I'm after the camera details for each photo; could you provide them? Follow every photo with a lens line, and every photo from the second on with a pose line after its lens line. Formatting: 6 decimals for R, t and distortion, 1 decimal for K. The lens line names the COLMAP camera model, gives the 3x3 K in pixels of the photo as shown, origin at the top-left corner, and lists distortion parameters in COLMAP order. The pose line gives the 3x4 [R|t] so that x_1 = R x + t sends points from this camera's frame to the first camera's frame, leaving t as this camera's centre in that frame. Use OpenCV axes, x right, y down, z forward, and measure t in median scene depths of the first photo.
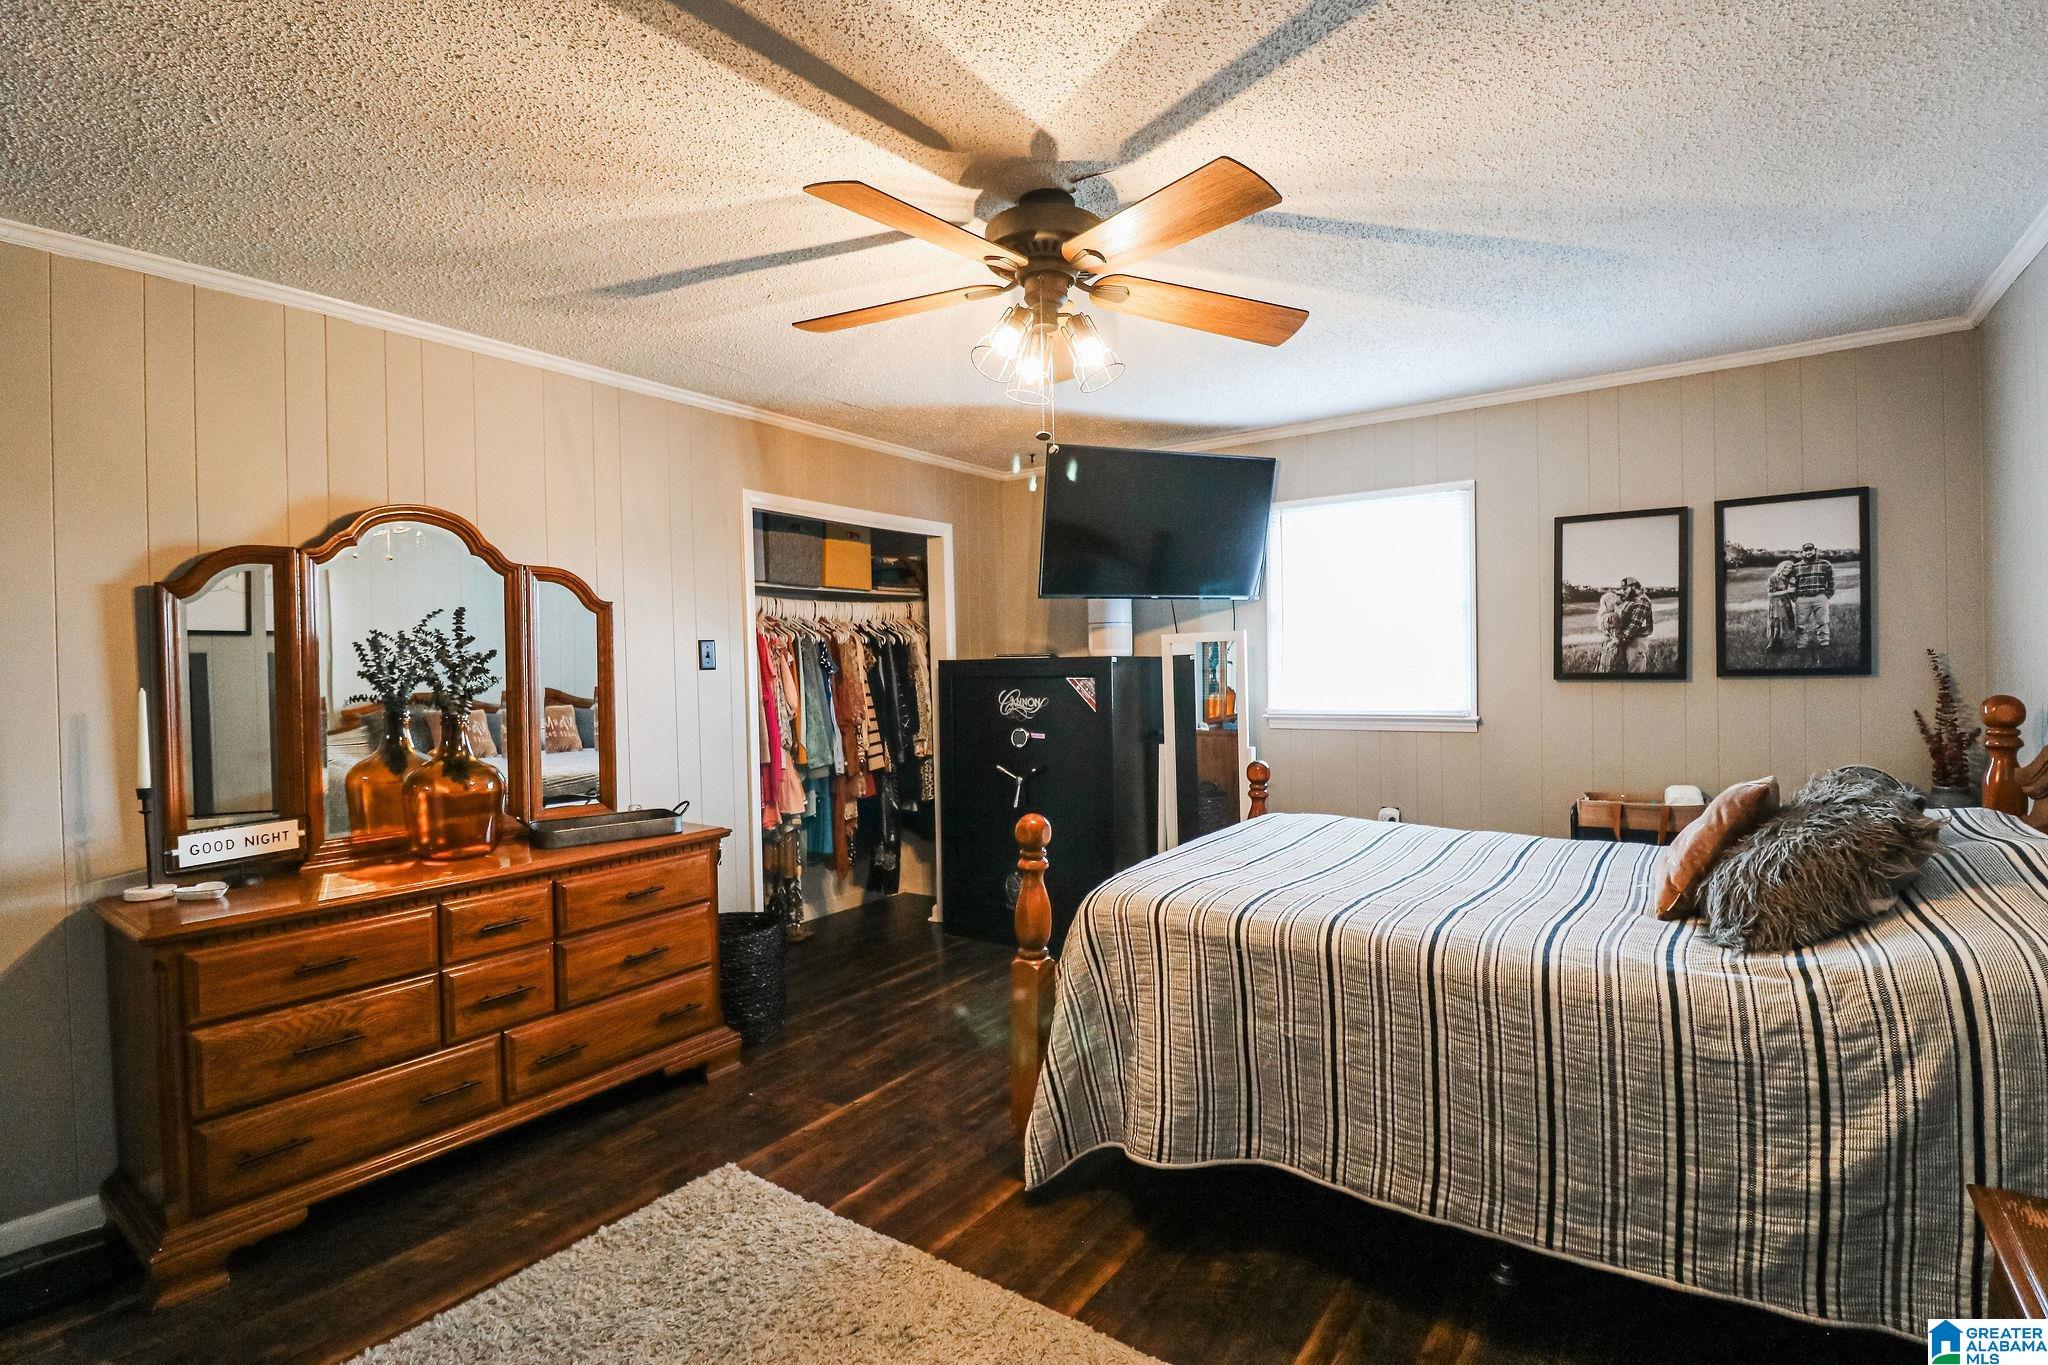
lens RADIAL K [[952.6, 0, 1027.9], [0, 952.6, 682.6], [0, 0, 1]] dist [-0.000850, -0.011607]
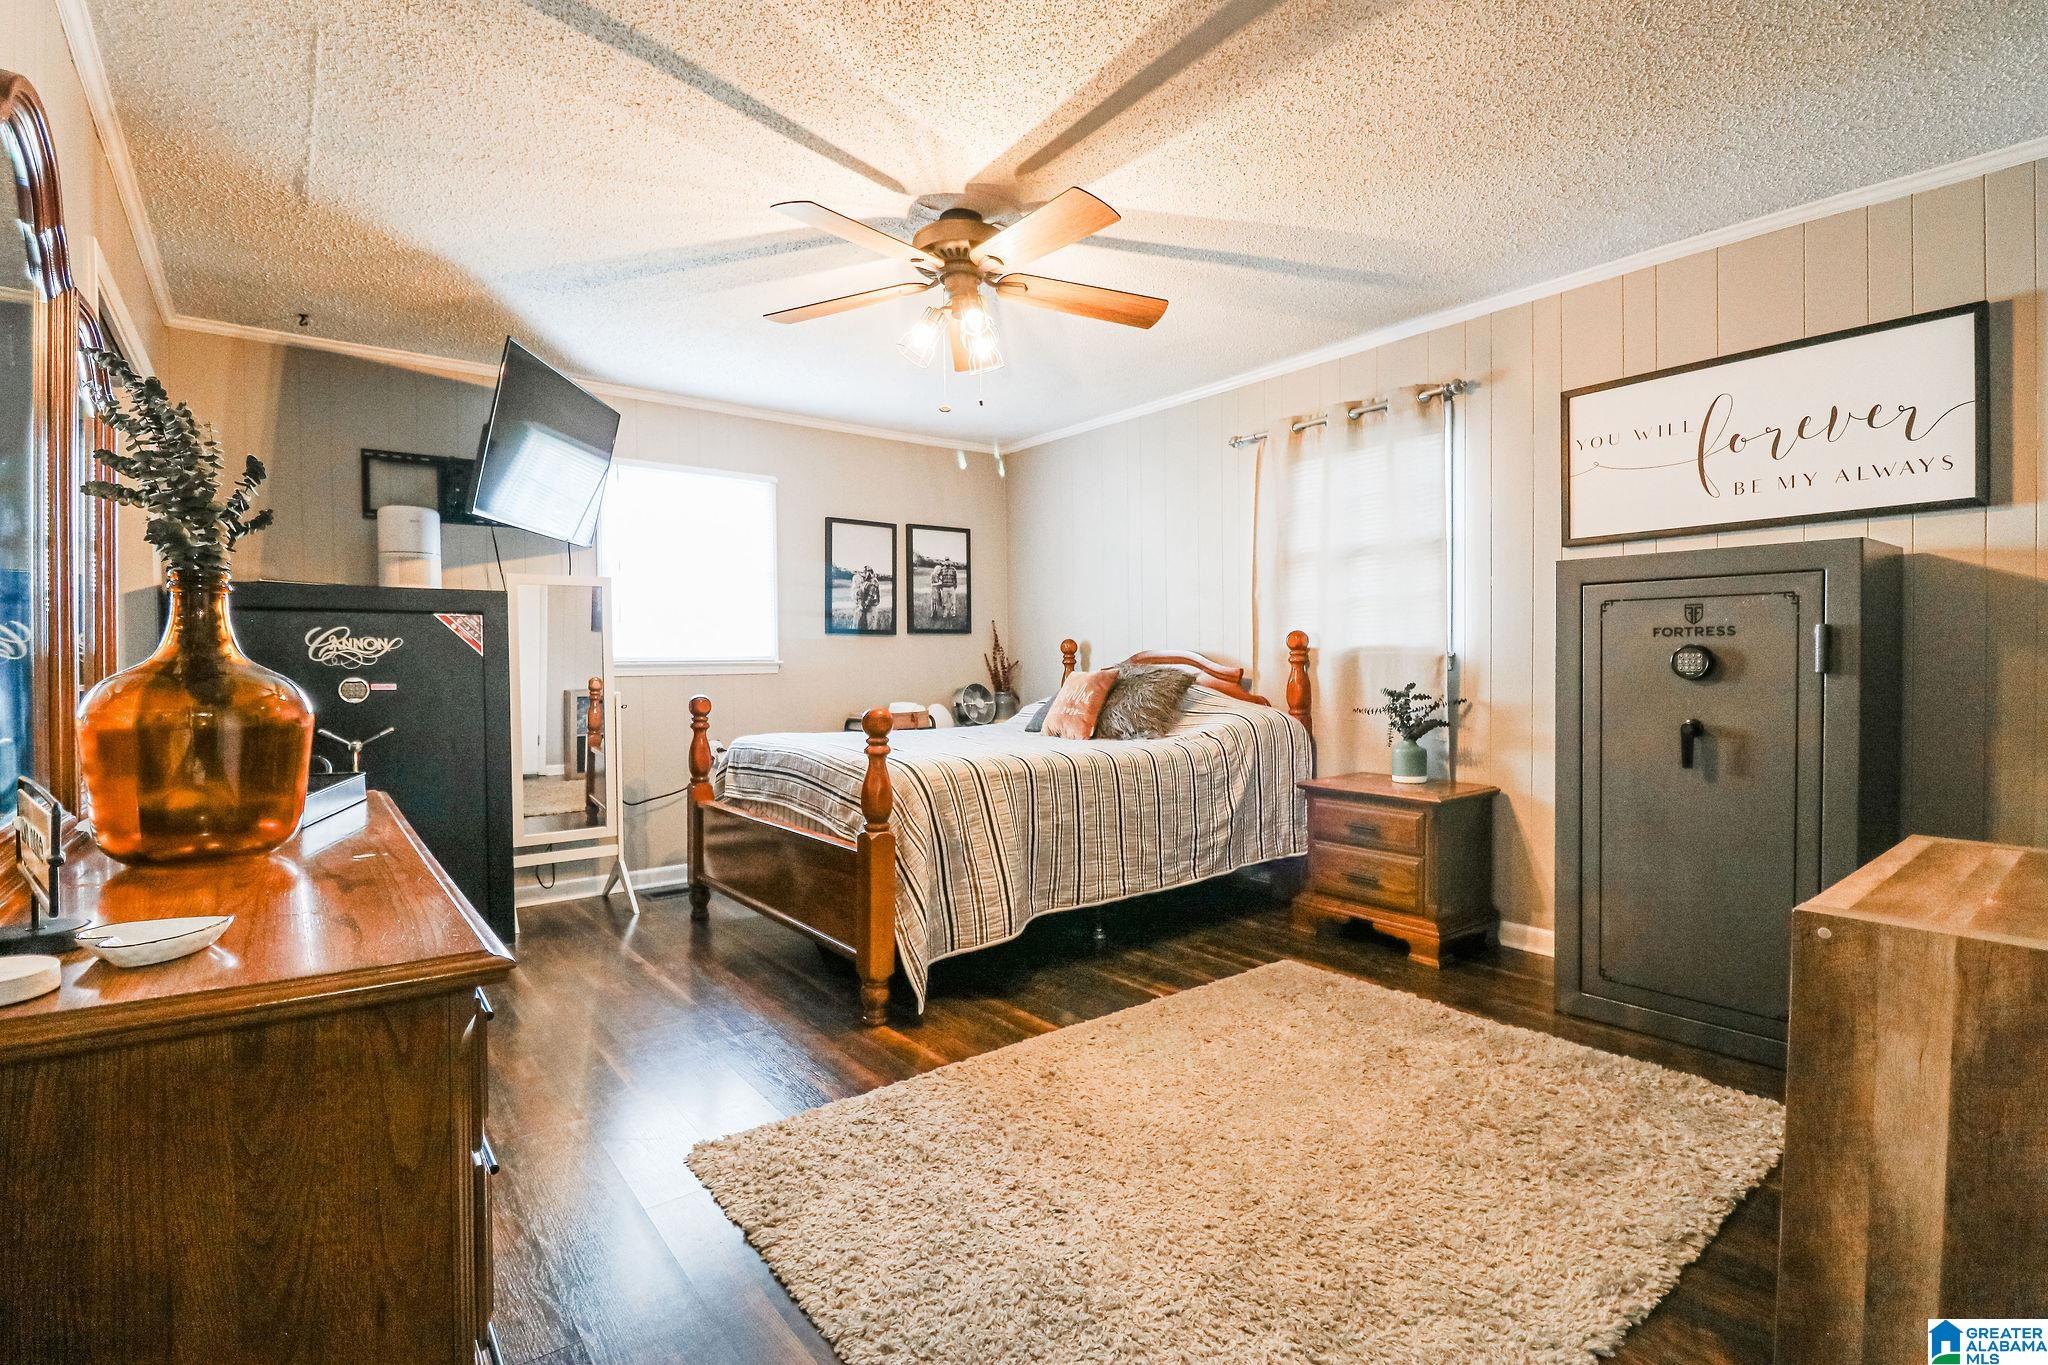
lens RADIAL K [[952.6, 0, 1027.9], [0, 952.6, 682.6], [0, 0, 1]] dist [-0.000850, -0.011607]
pose [[0.286557, -0.005372, 0.958048, -0.773737], [0.018022, 0.999838, 0.000216, 0.081918], [-0.957894, 0.017204, 0.286607, 0.359615]]
